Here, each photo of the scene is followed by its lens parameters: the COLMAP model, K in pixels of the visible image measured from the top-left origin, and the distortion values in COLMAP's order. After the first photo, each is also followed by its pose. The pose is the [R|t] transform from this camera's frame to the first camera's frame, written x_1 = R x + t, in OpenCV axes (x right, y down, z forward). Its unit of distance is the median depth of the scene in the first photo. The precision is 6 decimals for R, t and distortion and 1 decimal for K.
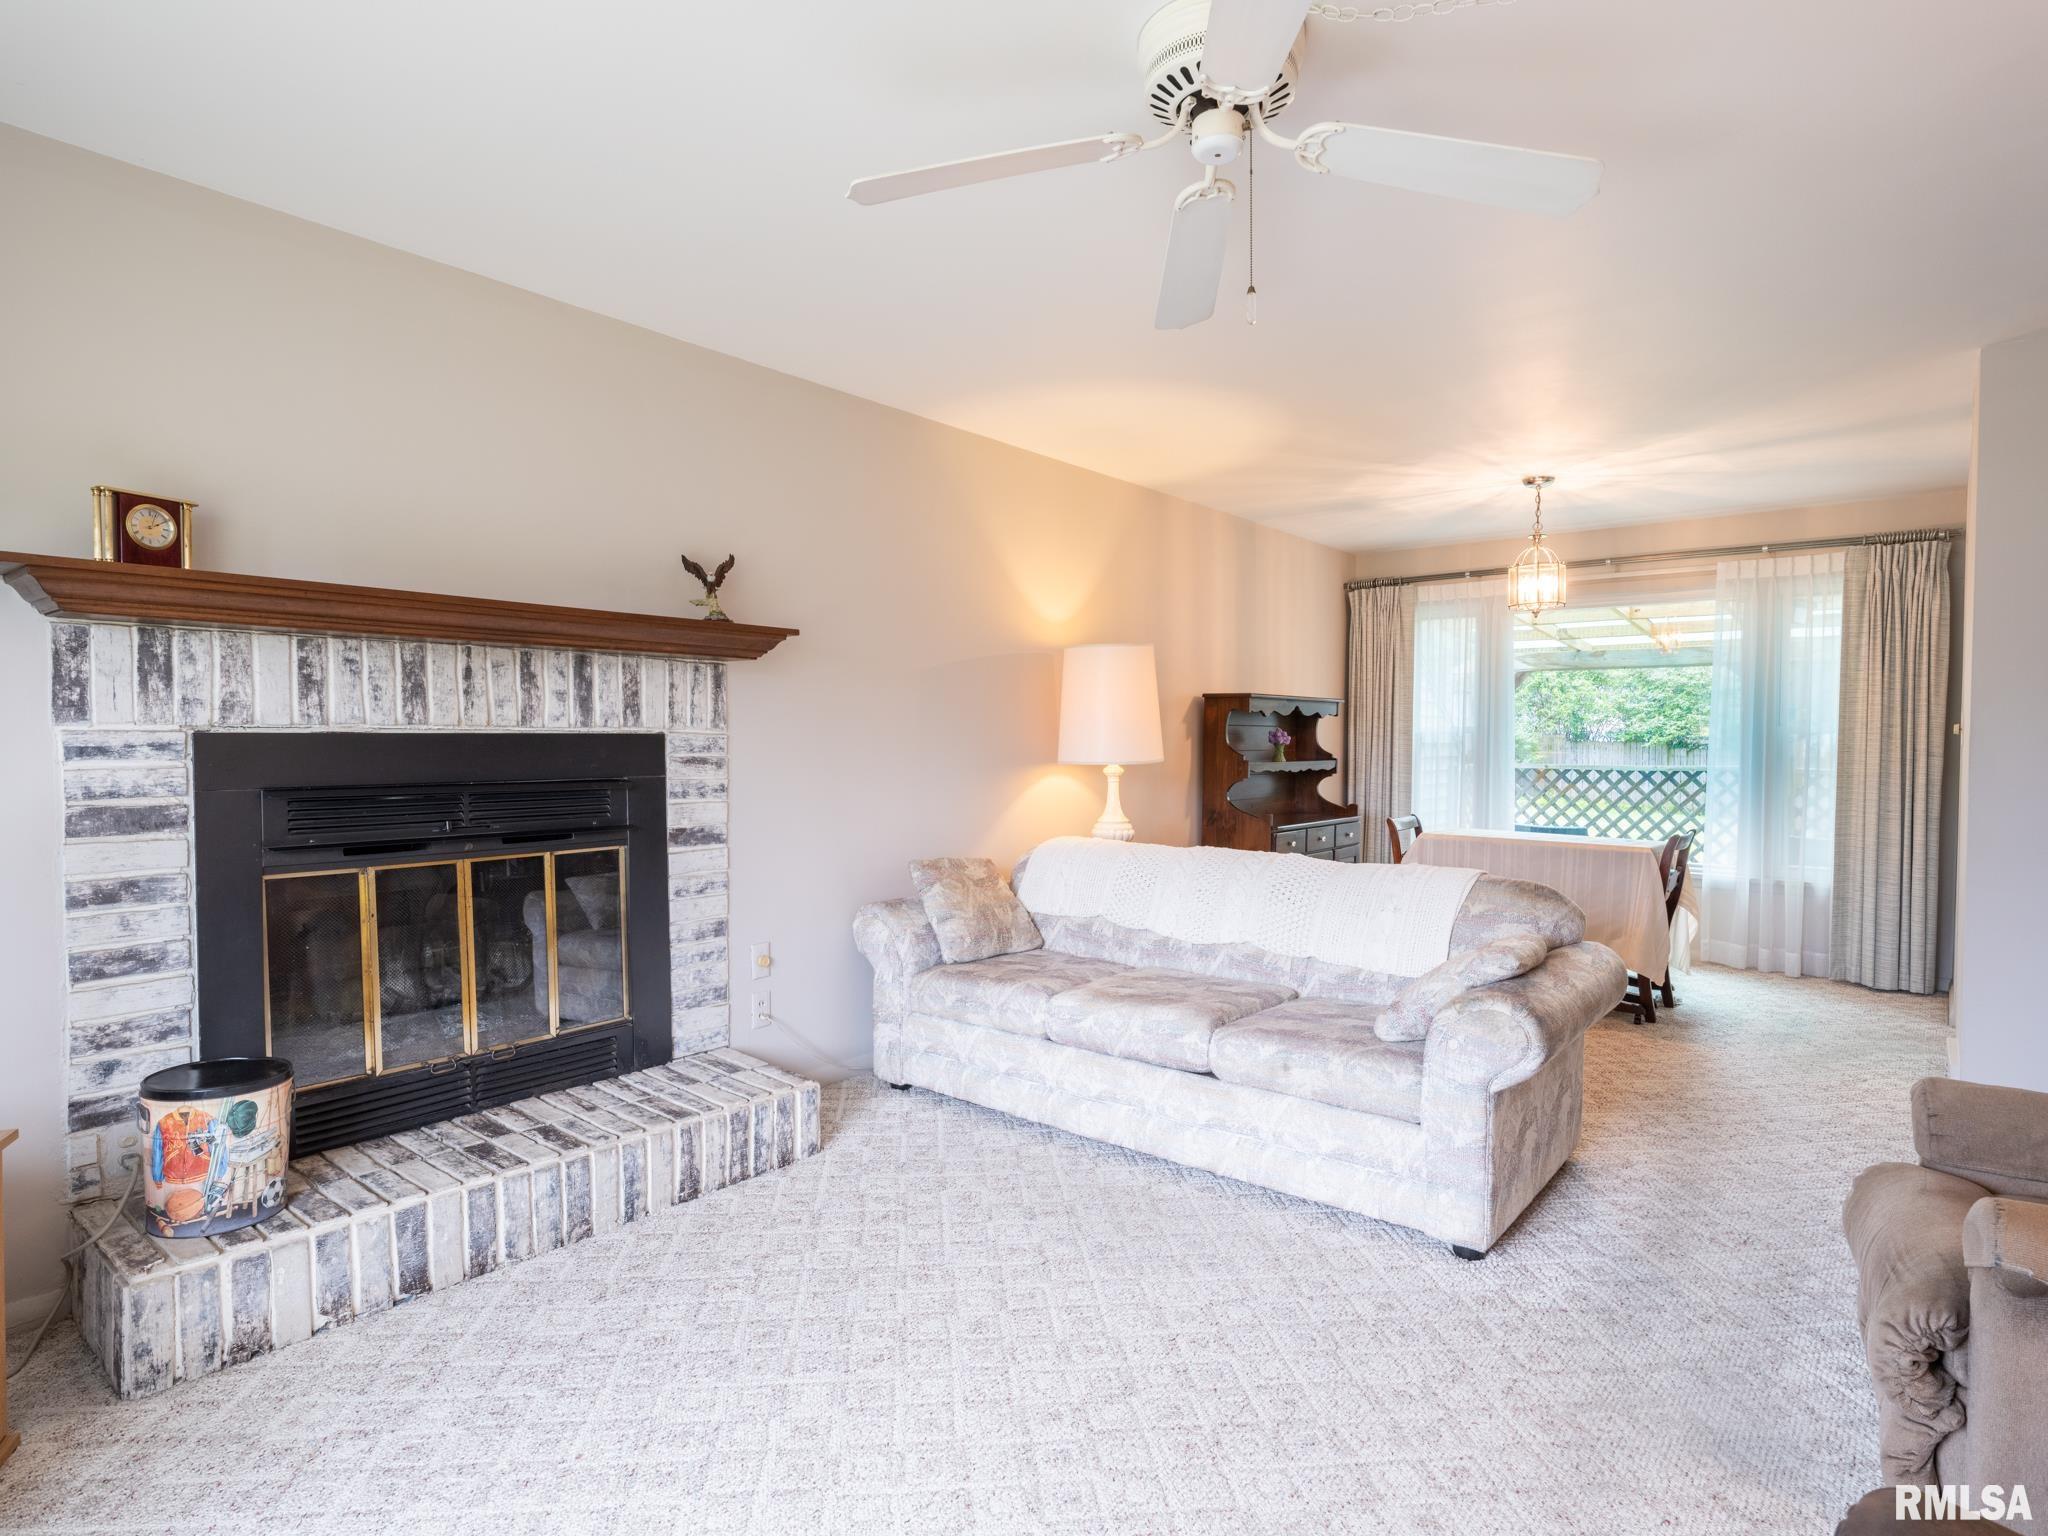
lens RADIAL K [[1091.3, 0, 1026.2], [0, 1091.3, 769.2], [0, 0, 1]] dist [0.002001, 0.000289]
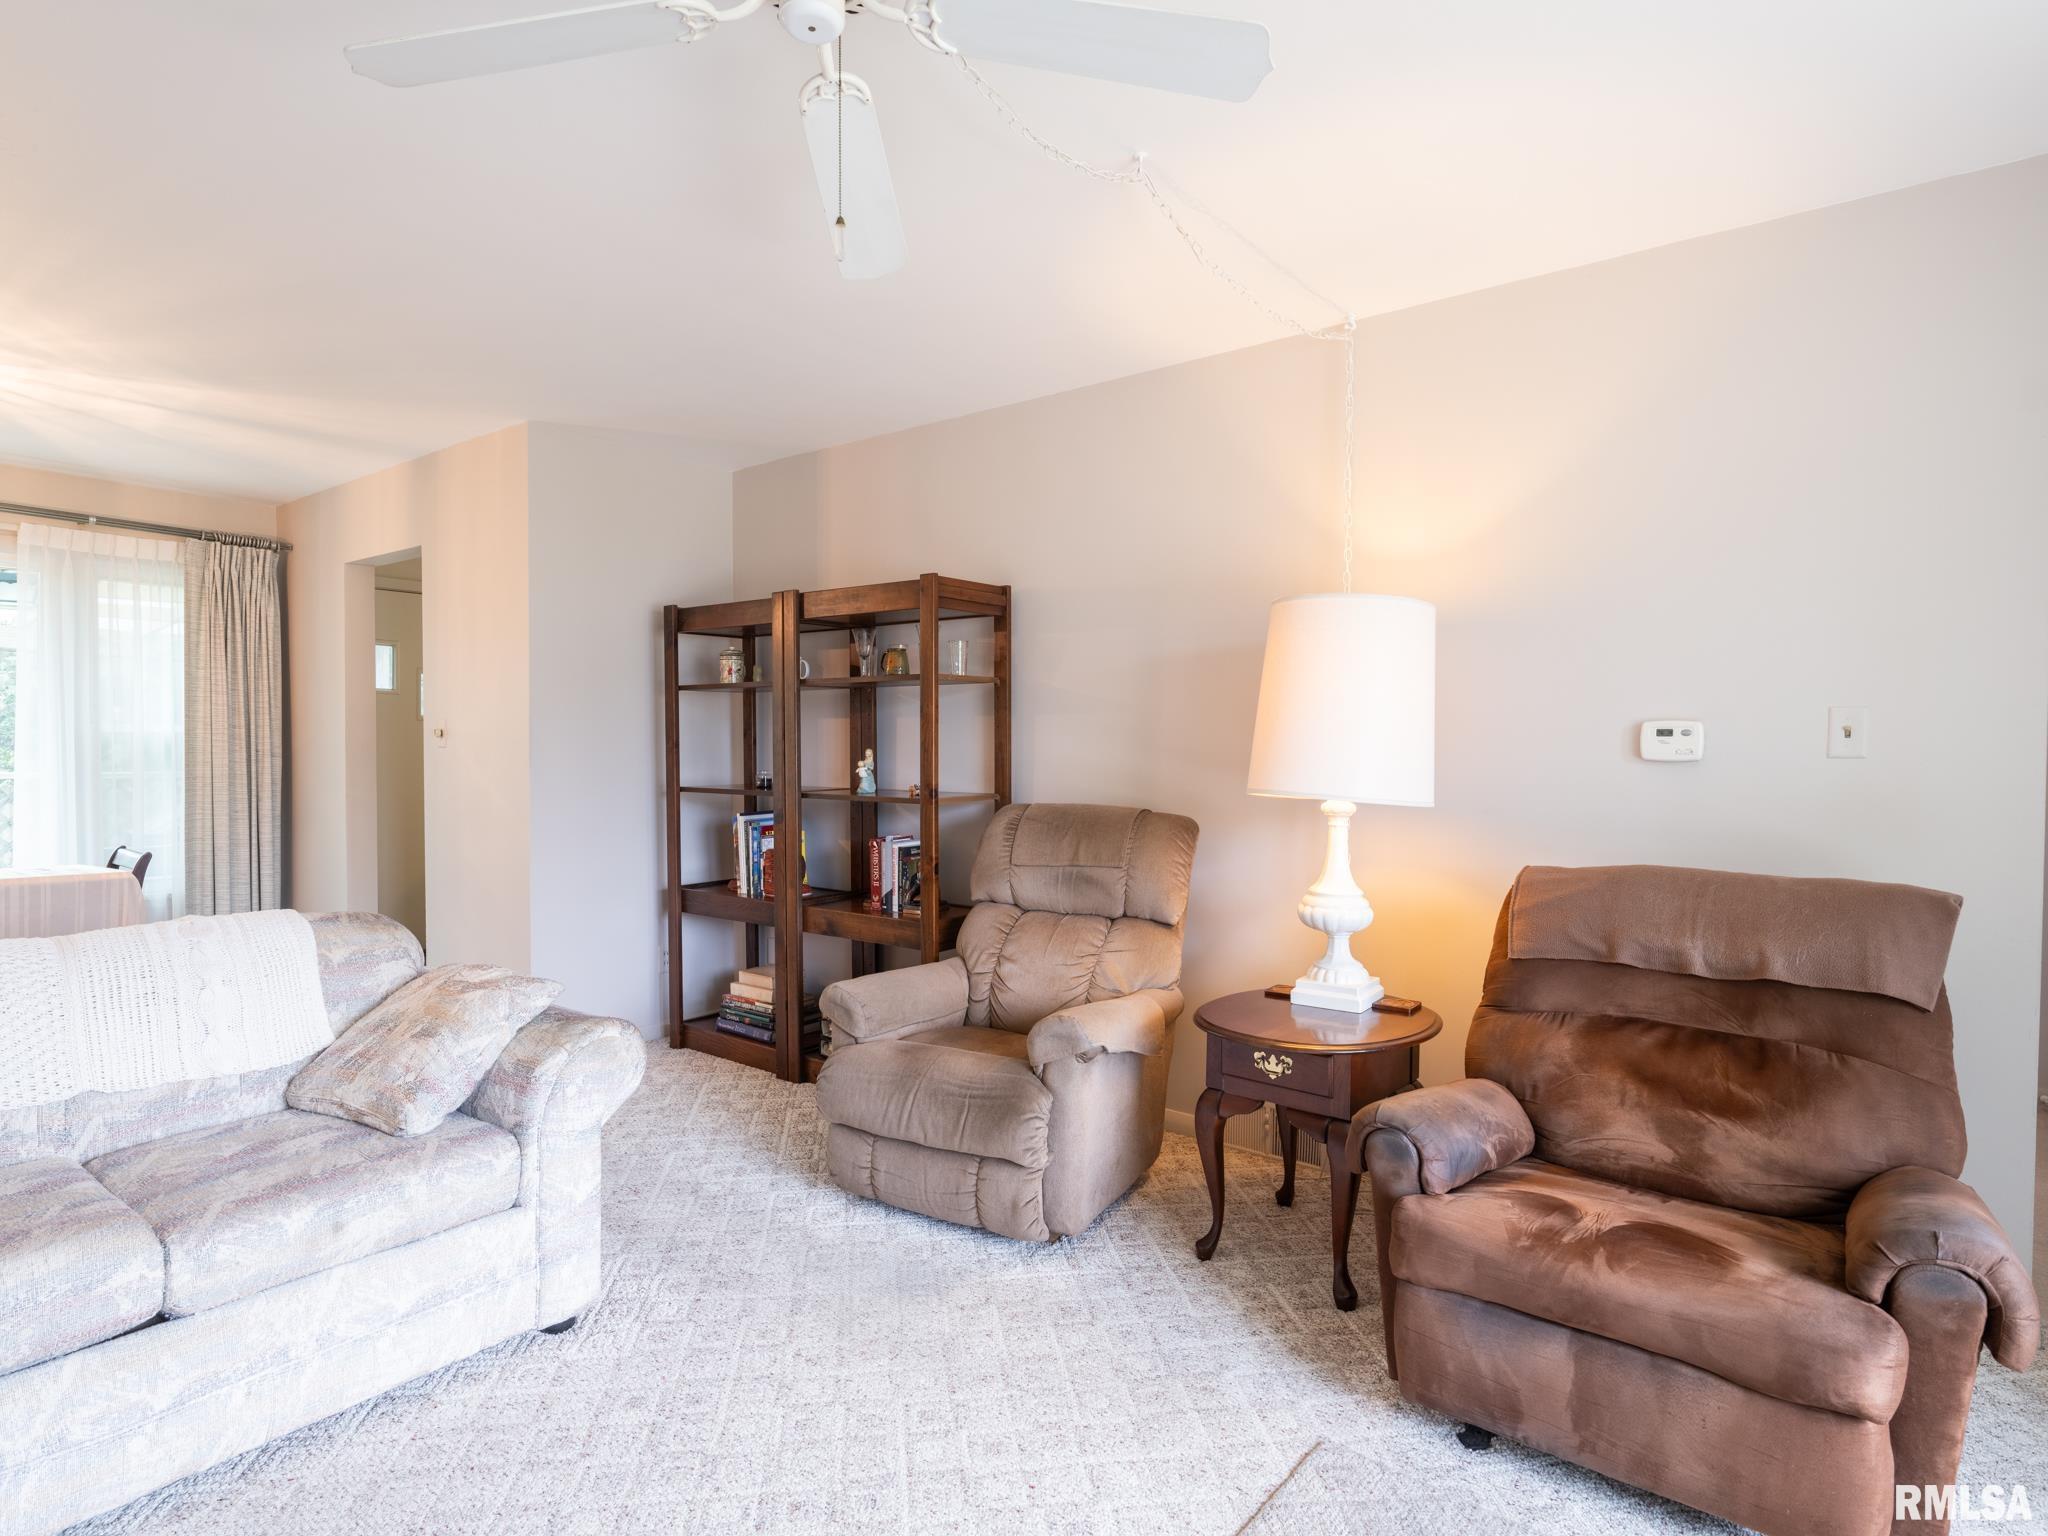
lens RADIAL K [[1091.3, 0, 1028.0], [0, 1091.3, 769.3], [0, 0, 1]] dist [0.002001, 0.000289]
pose [[-0.008564, -0.023679, 0.999683, -0.218893], [0.022224, 0.999468, 0.023865, -0.008503], [-0.999716, 0.022421, -0.008033, 0.287031]]
